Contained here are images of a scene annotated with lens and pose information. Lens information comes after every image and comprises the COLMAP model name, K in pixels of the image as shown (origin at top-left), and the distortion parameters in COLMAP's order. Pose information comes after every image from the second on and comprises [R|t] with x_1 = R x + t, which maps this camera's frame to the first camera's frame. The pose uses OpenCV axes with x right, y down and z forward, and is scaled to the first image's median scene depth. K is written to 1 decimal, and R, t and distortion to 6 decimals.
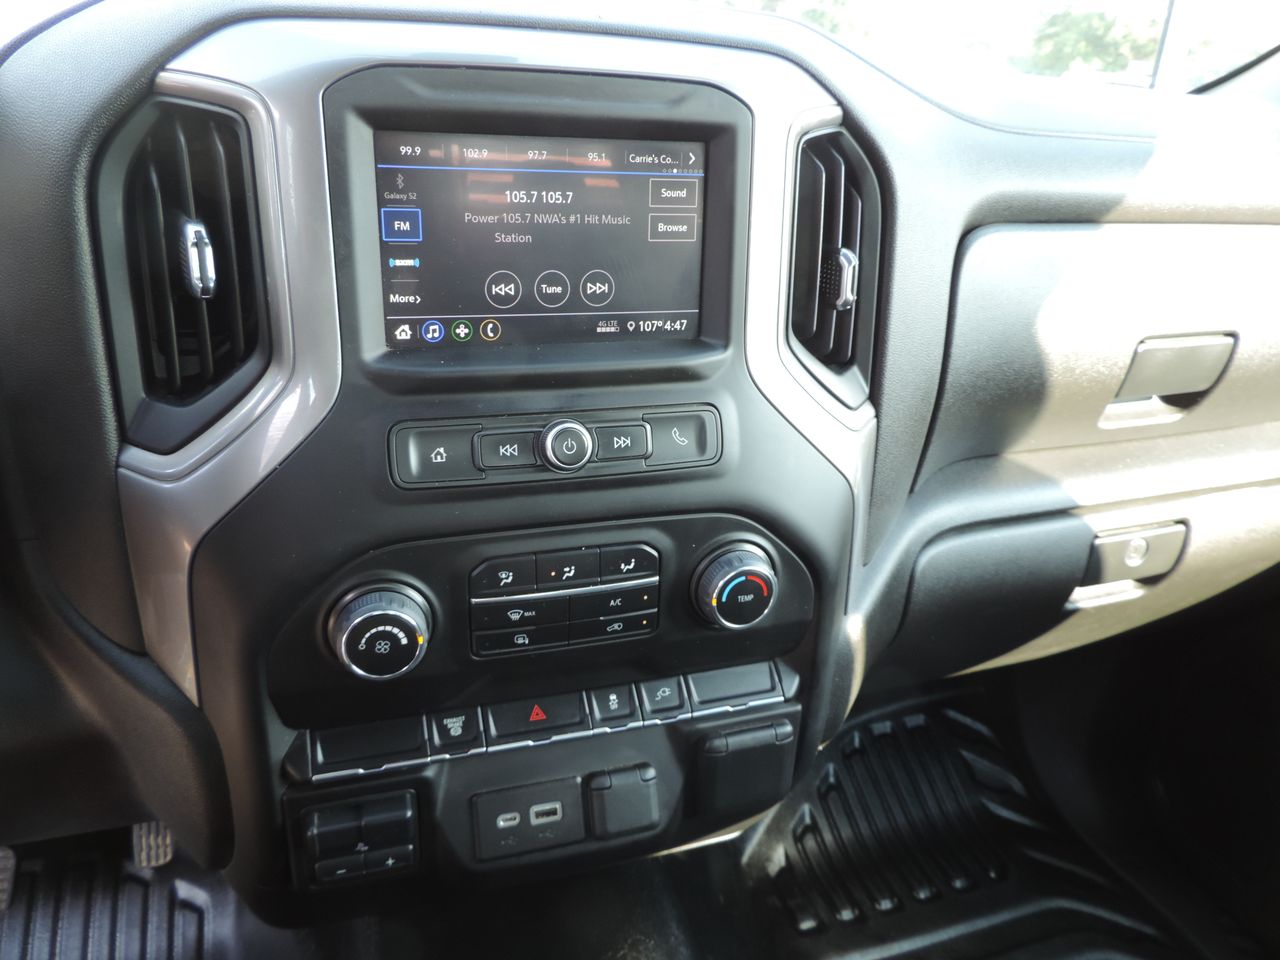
lens RADIAL K [[886.2, 0, 639.7], [0, 886.2, 472.2], [0, 0, 1]] dist [-0.041625, 0.021280]
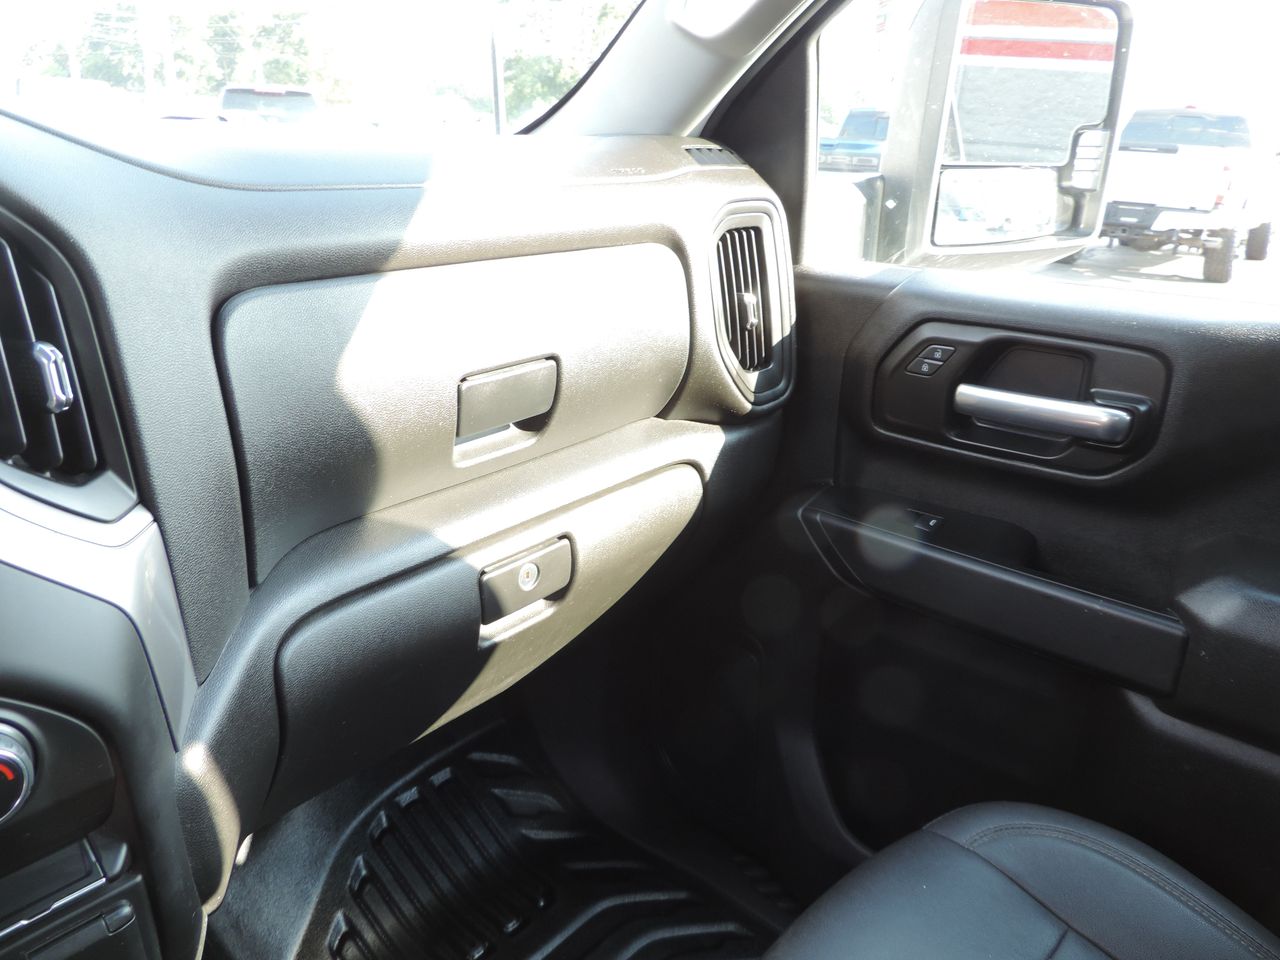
lens RADIAL K [[896.4, 0, 640.2], [0, 896.4, 466.7], [0, 0, 1]] dist [-0.043659, 0.026090]
pose [[0.862656, -0.201692, 0.463837, 0.226629], [0.225186, 0.974304, 0.004853, -0.009417], [-0.452896, 0.100263, 0.885907, 0.001724]]
